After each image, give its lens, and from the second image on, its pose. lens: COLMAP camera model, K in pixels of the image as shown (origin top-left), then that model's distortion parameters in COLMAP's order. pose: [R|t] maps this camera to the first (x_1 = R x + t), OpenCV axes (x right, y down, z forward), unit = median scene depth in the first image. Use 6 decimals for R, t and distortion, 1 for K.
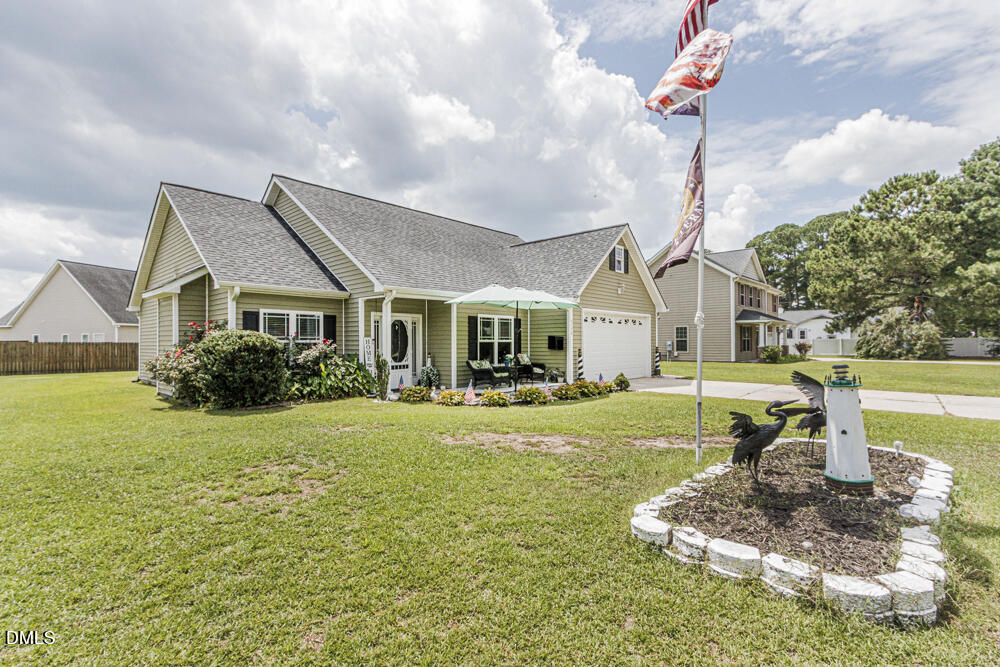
lens RADIAL K [[467.6, 0, 498.6], [0, 467.6, 338.3], [0, 0, 1]] dist [-0.011285, 0.017654]
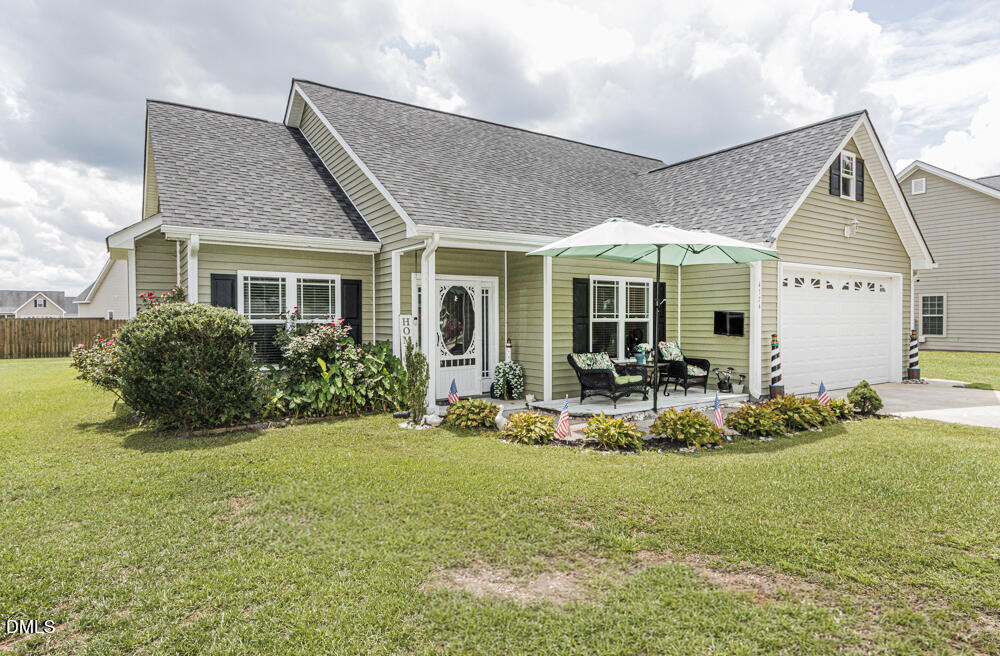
lens RADIAL K [[567.2, 0, 493.4], [0, 567.2, 327.4], [0, 0, 1]] dist [0.001287, -0.000582]
pose [[0.970113, 0.004379, -0.242616, 0.011760], [0.001290, 0.999730, 0.023200, -0.001945], [0.242652, -0.022819, 0.969845, 0.267489]]
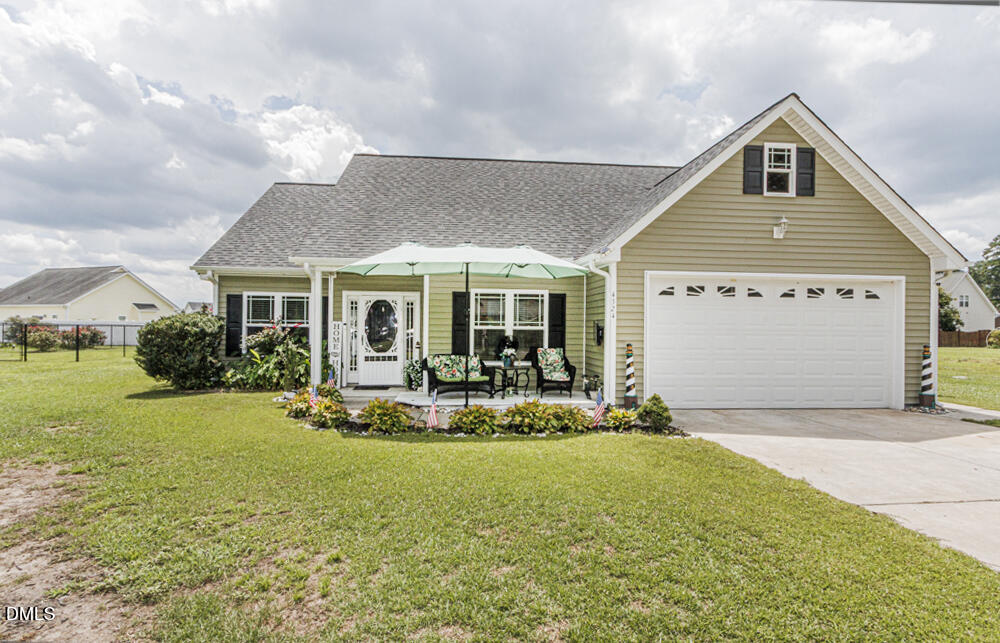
lens RADIAL K [[485.6, 0, 496.7], [0, 485.6, 326.5], [0, 0, 1]] dist [0.004233, 0.000249]
pose [[0.741366, 0.011173, -0.671007, 0.461602], [-0.007632, 0.999937, 0.008218, -0.001682], [0.671057, -0.000971, 0.741405, 0.481308]]
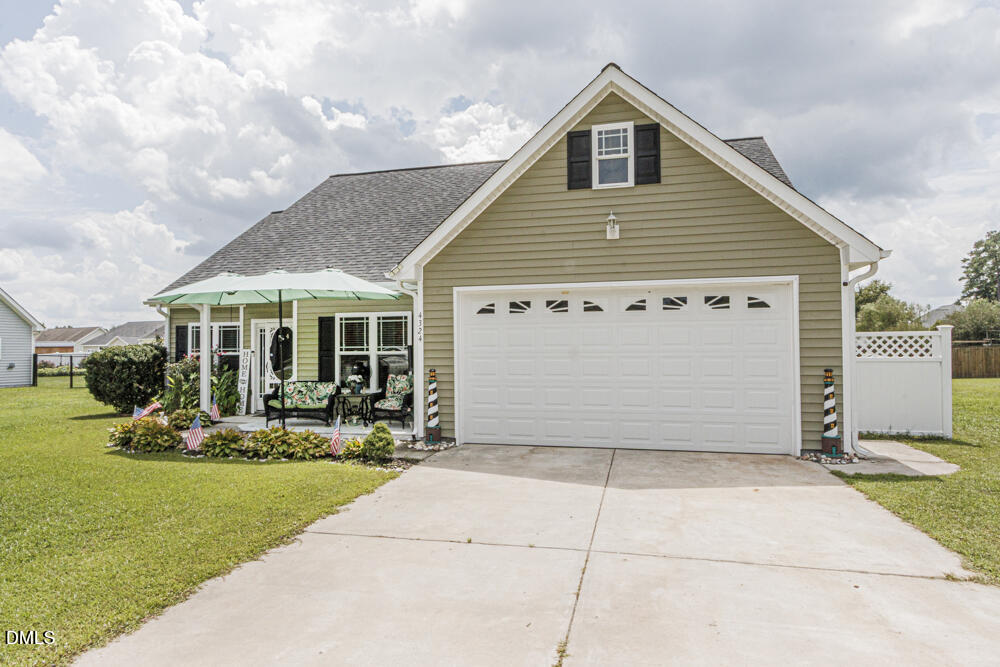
lens RADIAL K [[592.7, 0, 496.9], [0, 592.7, 337.5], [0, 0, 1]] dist [0.010124, 0.001245]
pose [[0.474183, -0.018765, -0.880226, 0.799306], [0.011875, 0.999818, -0.014917, -0.001369], [0.880346, -0.003379, 0.474320, 0.785682]]
